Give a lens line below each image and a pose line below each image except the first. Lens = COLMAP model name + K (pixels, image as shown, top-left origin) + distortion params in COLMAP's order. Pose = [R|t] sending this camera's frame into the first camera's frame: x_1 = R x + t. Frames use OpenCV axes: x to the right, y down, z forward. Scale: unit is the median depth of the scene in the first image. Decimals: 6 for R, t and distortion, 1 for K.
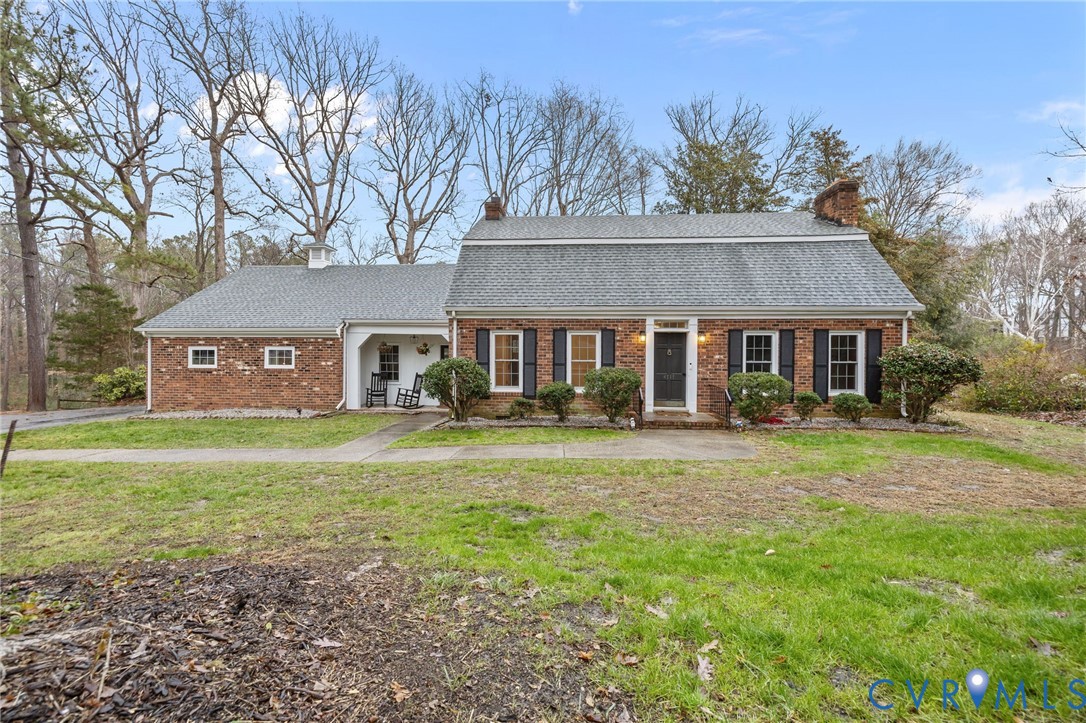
lens RADIAL K [[419.5, 0, 538.4], [0, 419.5, 348.9], [0, 0, 1]] dist [-0.003976, -0.000057]
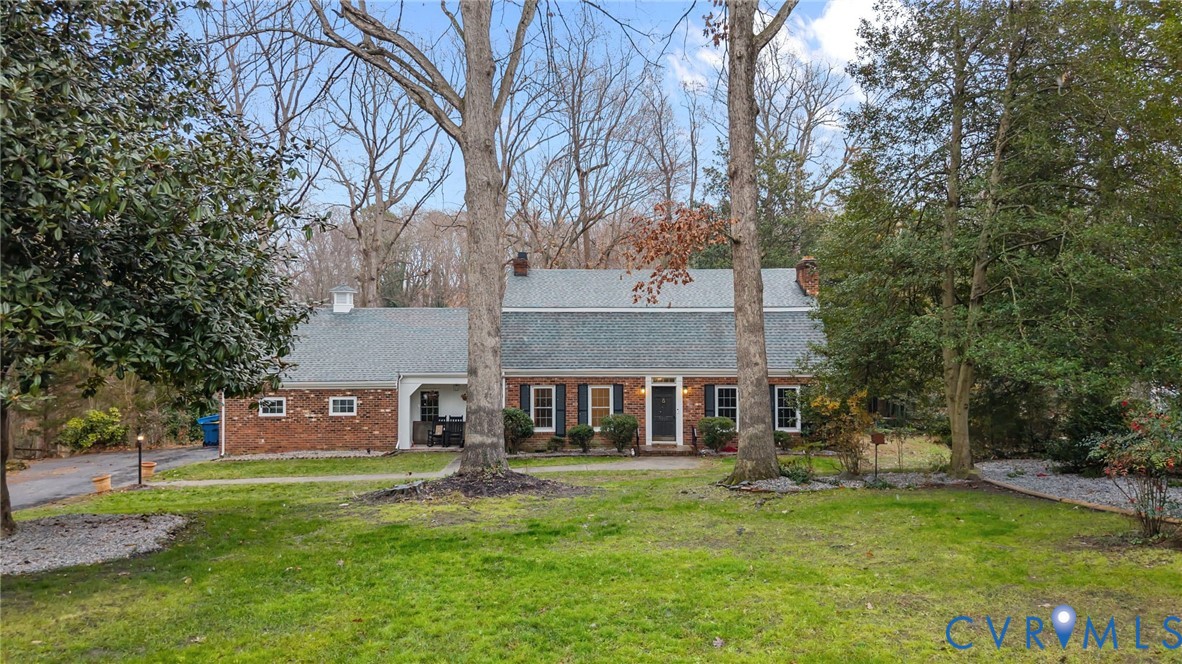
lens RADIAL K [[803.9, 0, 591.0], [0, 803.9, 332.0], [0, 0, 1]] dist [0.034964, -0.002563]
pose [[0.997637, -0.008948, 0.068124, -0.079923], [0.010028, 0.999829, -0.015522, -0.144520], [-0.067974, 0.016169, 0.997556, -1.297410]]
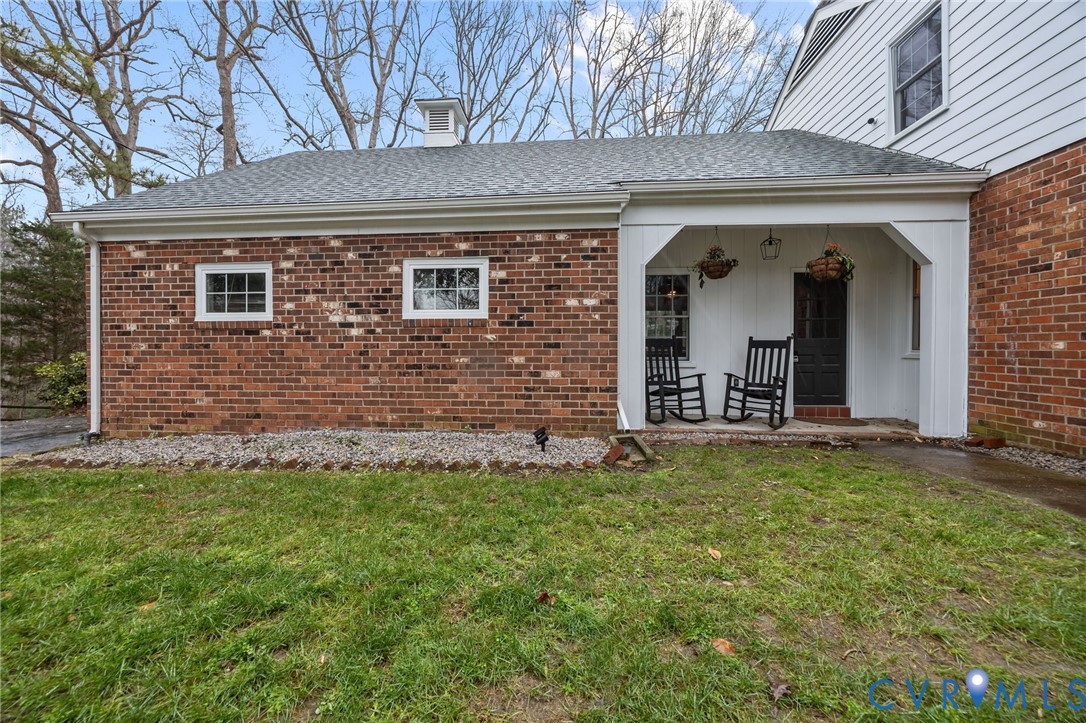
lens RADIAL K [[424.9, 0, 530.9], [0, 424.9, 353.5], [0, 0, 1]] dist [0.000339, 0.000105]
pose [[0.999796, -0.005628, -0.019394, -0.538564], [0.005711, 0.999975, 0.004204, 0.075985], [0.019370, -0.004314, 0.999803, 0.634841]]
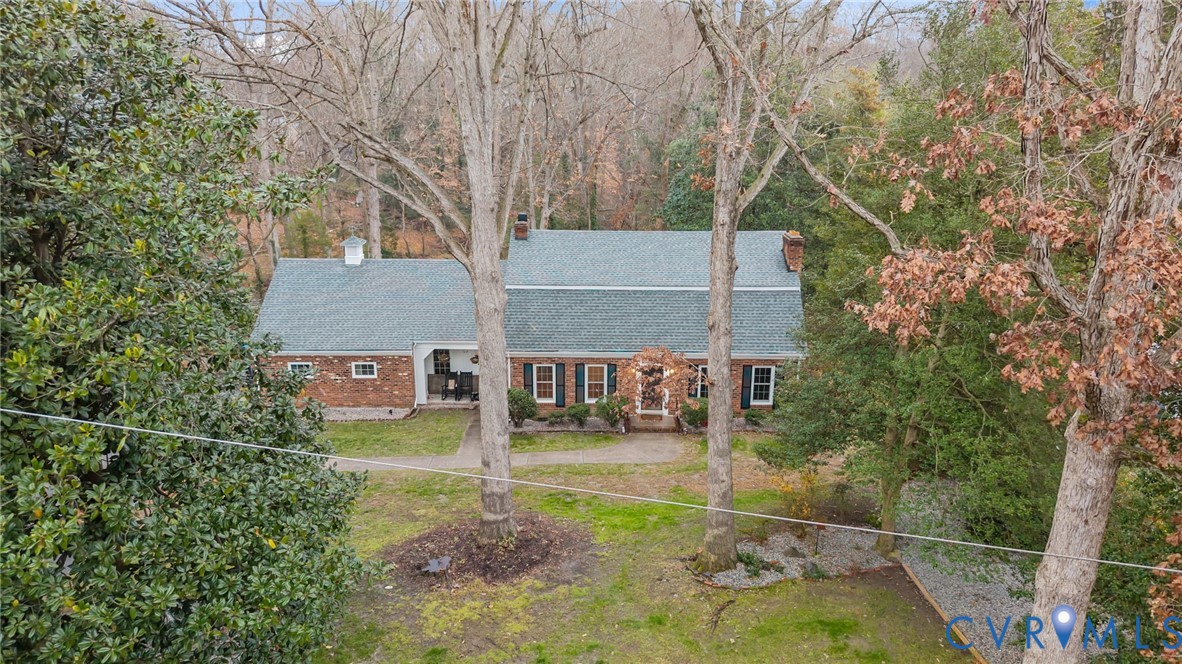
lens RADIAL K [[803.9, 0, 591.0], [0, 803.9, 332.0], [0, 0, 1]] dist [0.034964, -0.002563]
pose [[0.997691, -0.024574, 0.063320, -0.073148], [0.005778, 0.959584, 0.281362, -0.793552], [-0.067675, -0.280347, 0.957510, -1.409655]]
